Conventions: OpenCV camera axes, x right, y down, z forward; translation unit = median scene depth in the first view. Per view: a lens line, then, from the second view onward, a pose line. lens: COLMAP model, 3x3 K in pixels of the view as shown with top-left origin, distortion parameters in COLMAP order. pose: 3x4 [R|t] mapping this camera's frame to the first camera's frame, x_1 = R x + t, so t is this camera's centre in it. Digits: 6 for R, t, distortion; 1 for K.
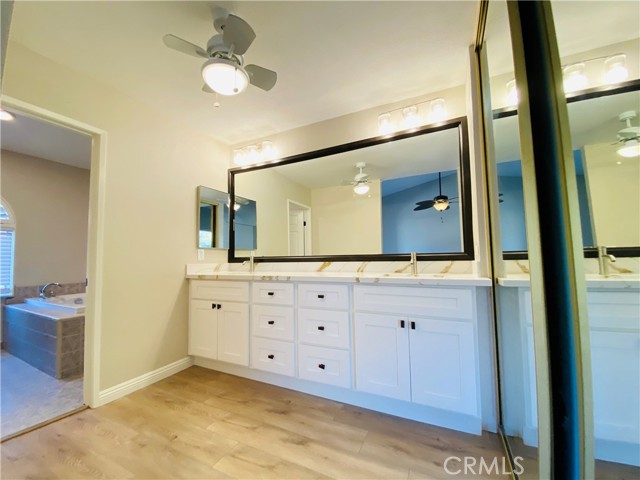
lens RADIAL K [[262.3, 0, 321.4], [0, 262.3, 241.5], [0, 0, 1]] dist [-0.001215, -0.000382]
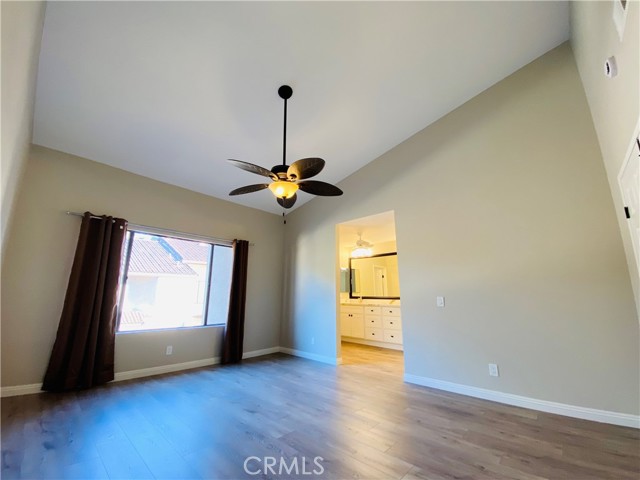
lens RADIAL K [[262.3, 0, 321.4], [0, 262.3, 241.5], [0, 0, 1]] dist [-0.001215, -0.000382]
pose [[0.959748, -0.043154, -0.277527, 0.077394], [0.004541, 0.990381, -0.138294, -0.120274], [0.280826, 0.131468, 0.950712, -1.620643]]
